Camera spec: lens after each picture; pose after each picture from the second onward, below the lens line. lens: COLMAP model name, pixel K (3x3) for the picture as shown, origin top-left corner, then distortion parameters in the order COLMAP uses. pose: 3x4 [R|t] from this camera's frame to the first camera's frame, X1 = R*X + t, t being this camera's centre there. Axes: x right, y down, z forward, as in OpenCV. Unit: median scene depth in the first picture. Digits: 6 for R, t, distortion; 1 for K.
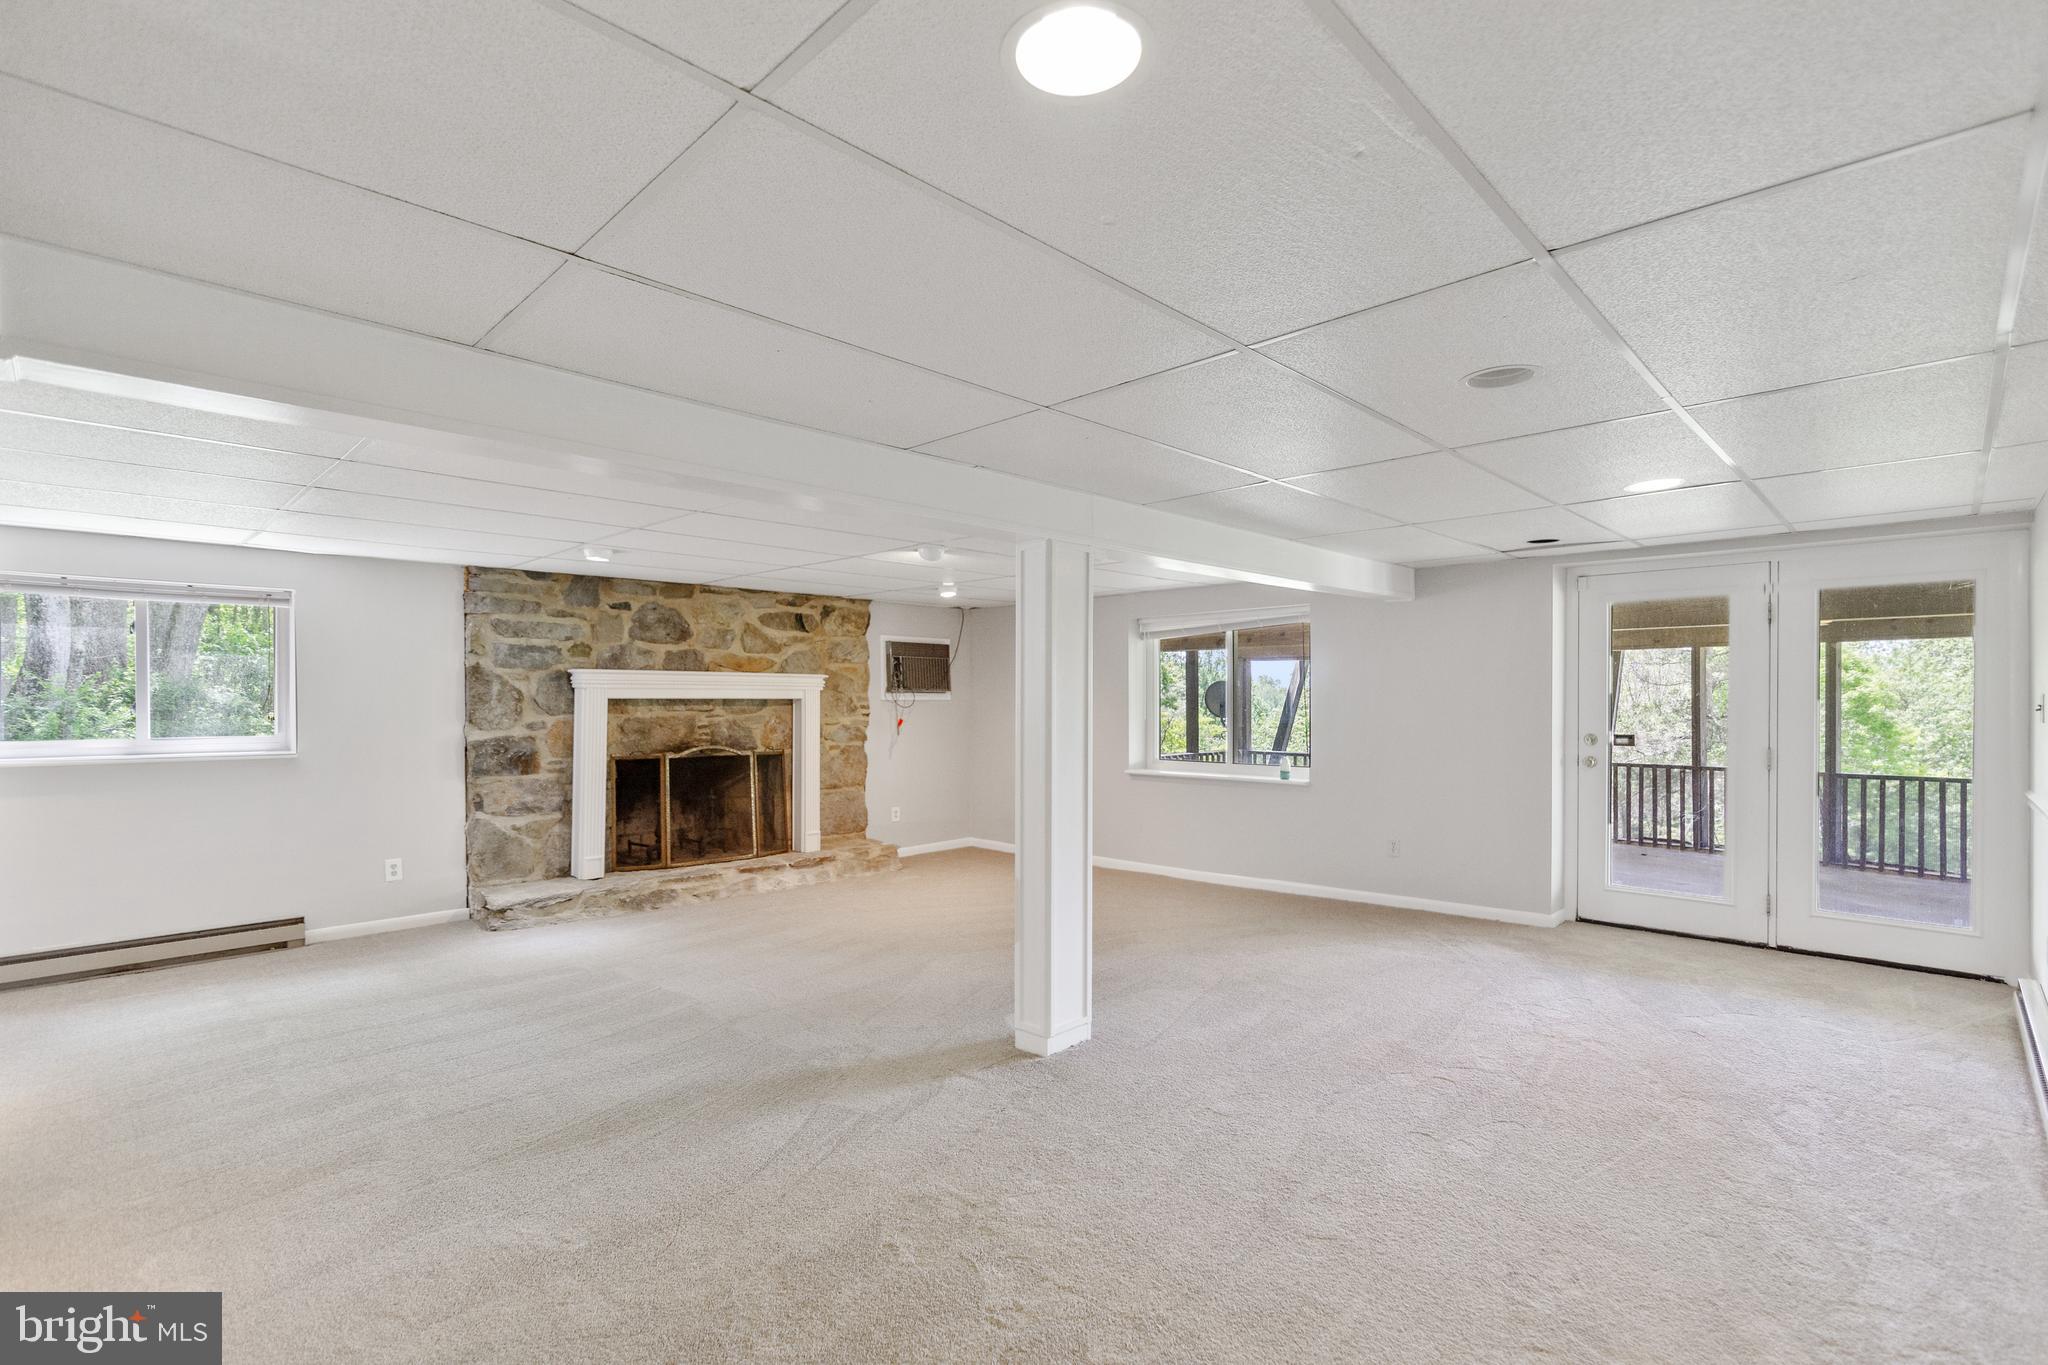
lens RADIAL K [[922.6, 0, 1026.2], [0, 922.6, 690.5], [0, 0, 1]] dist [0.003166, 0.000190]
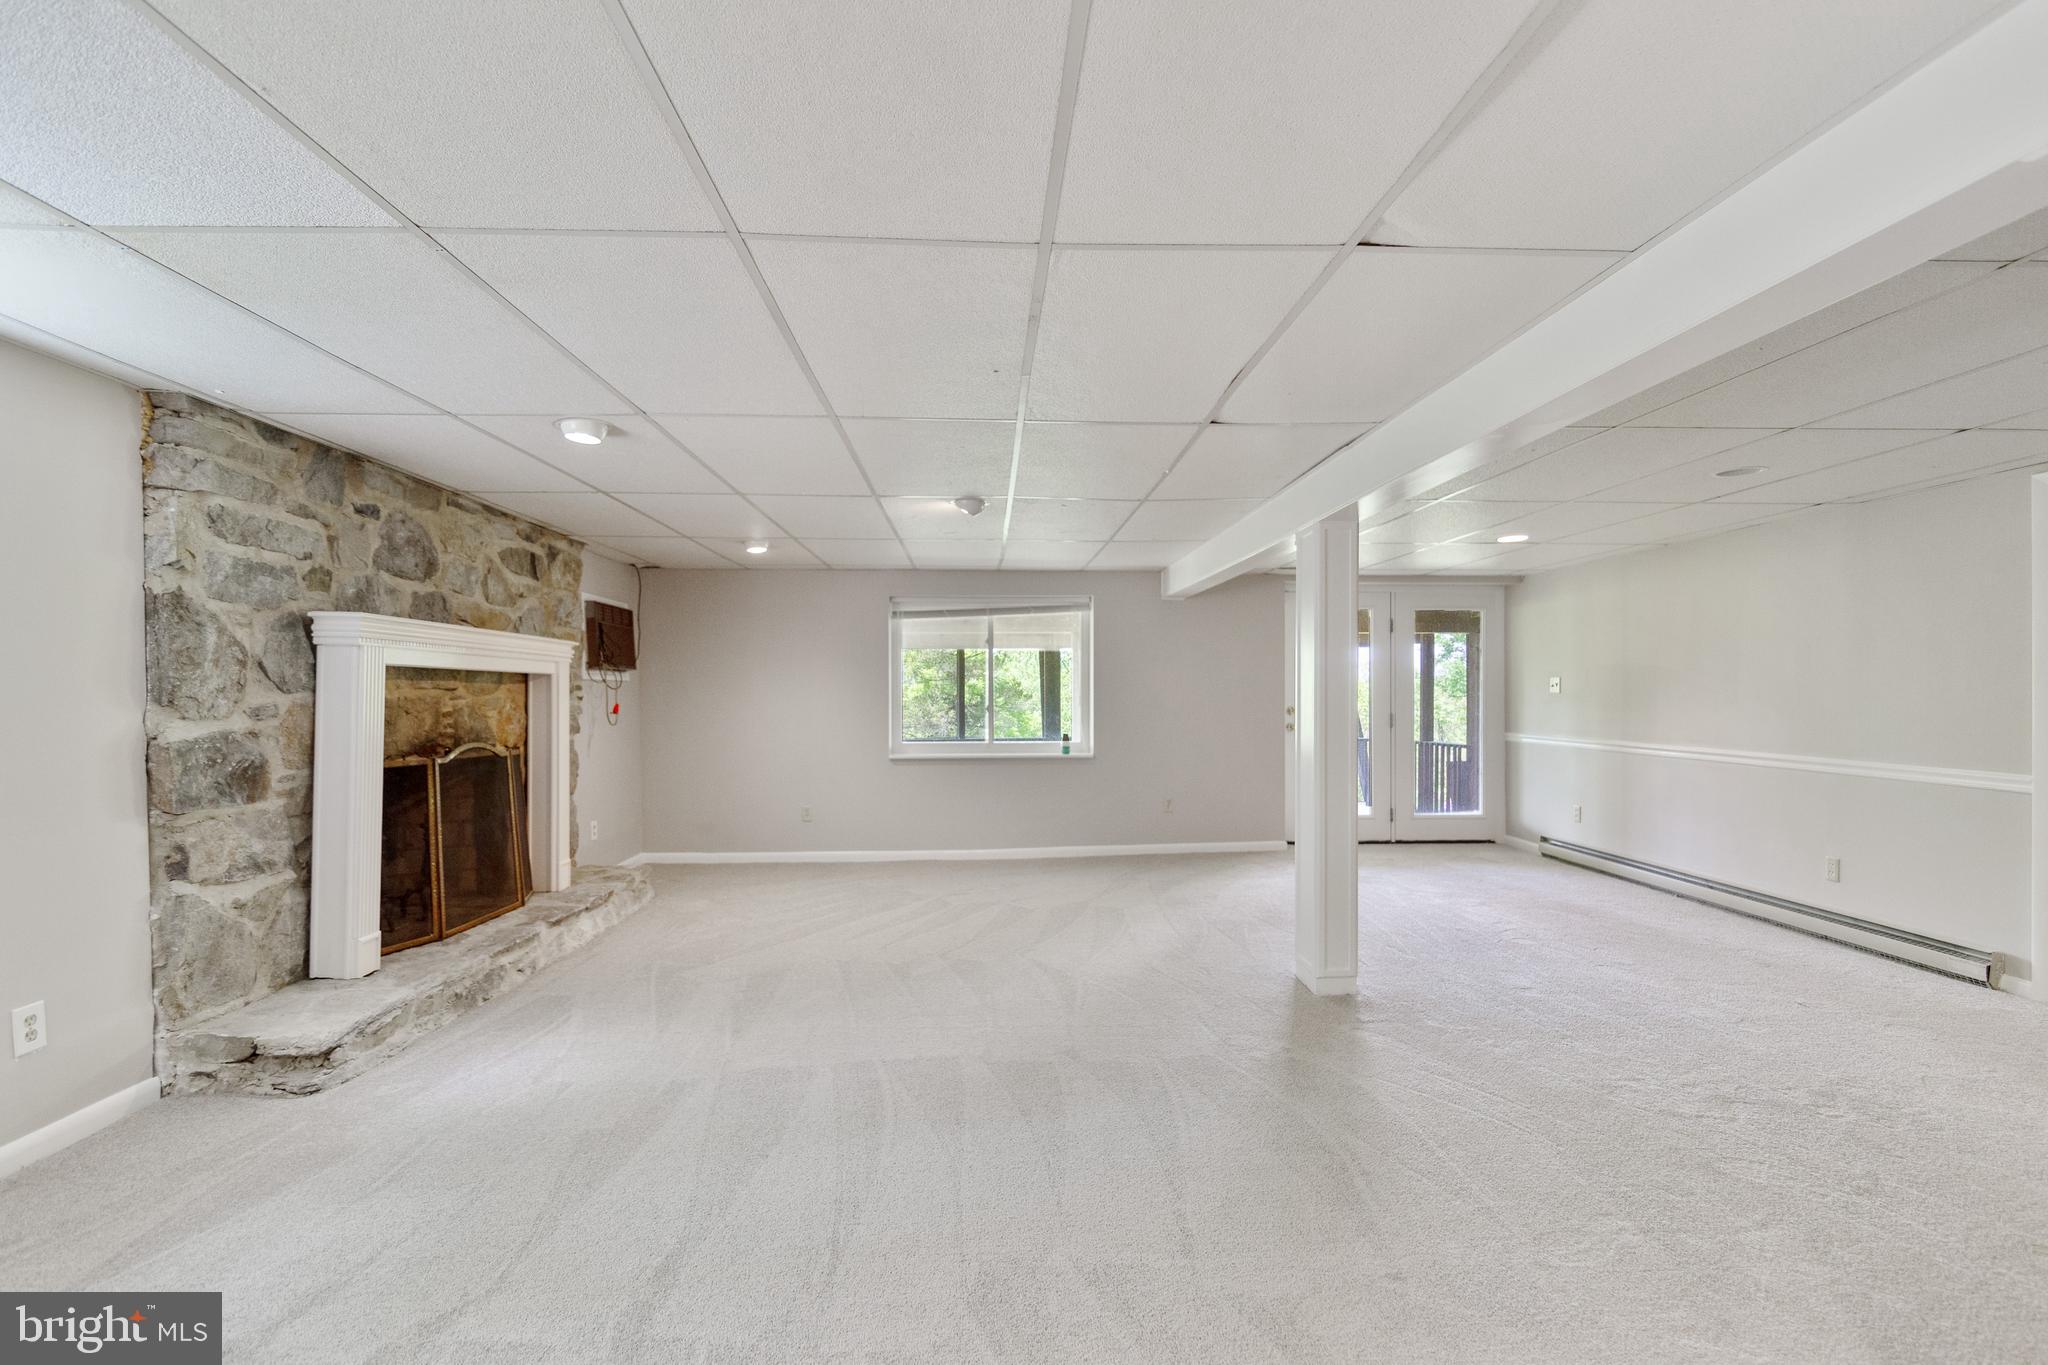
lens RADIAL K [[936.2, 0, 1004.8], [0, 936.2, 684.1], [0, 0, 1]] dist [0.000100, -0.000544]
pose [[0.696280, 0.008482, 0.717720, -0.616614], [-0.006552, 0.999964, -0.005462, 0.021839], [-0.717740, -0.000900, 0.696310, 0.302854]]
